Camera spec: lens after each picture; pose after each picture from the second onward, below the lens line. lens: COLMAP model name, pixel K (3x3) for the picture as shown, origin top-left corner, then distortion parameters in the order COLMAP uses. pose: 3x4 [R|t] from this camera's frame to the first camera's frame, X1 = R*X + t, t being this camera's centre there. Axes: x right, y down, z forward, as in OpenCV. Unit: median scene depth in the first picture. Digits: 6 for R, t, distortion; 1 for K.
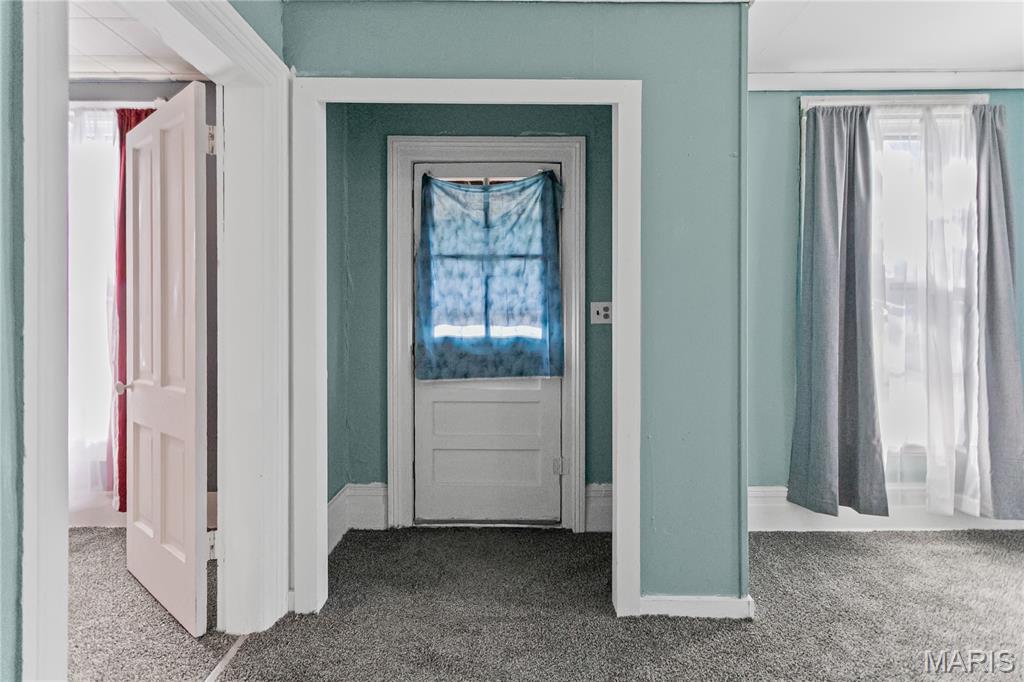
lens RADIAL K [[501.2, 0, 525.7], [0, 501.2, 323.6], [0, 0, 1]] dist [0.015628, -0.000113]
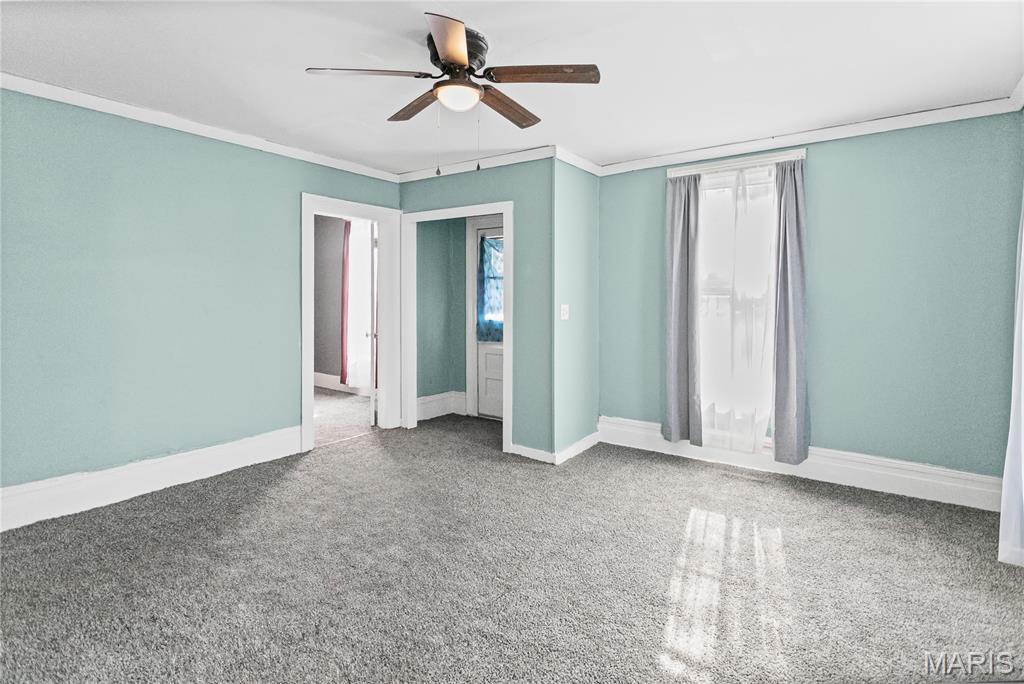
lens RADIAL K [[509.6, 0, 515.0], [0, 509.6, 317.2], [0, 0, 1]] dist [0.021694, 0.000311]
pose [[0.808631, 0.026020, -0.587741, 1.065138], [-0.010136, 0.999489, 0.030302, -0.043914], [0.588229, -0.018546, 0.808482, -0.516973]]
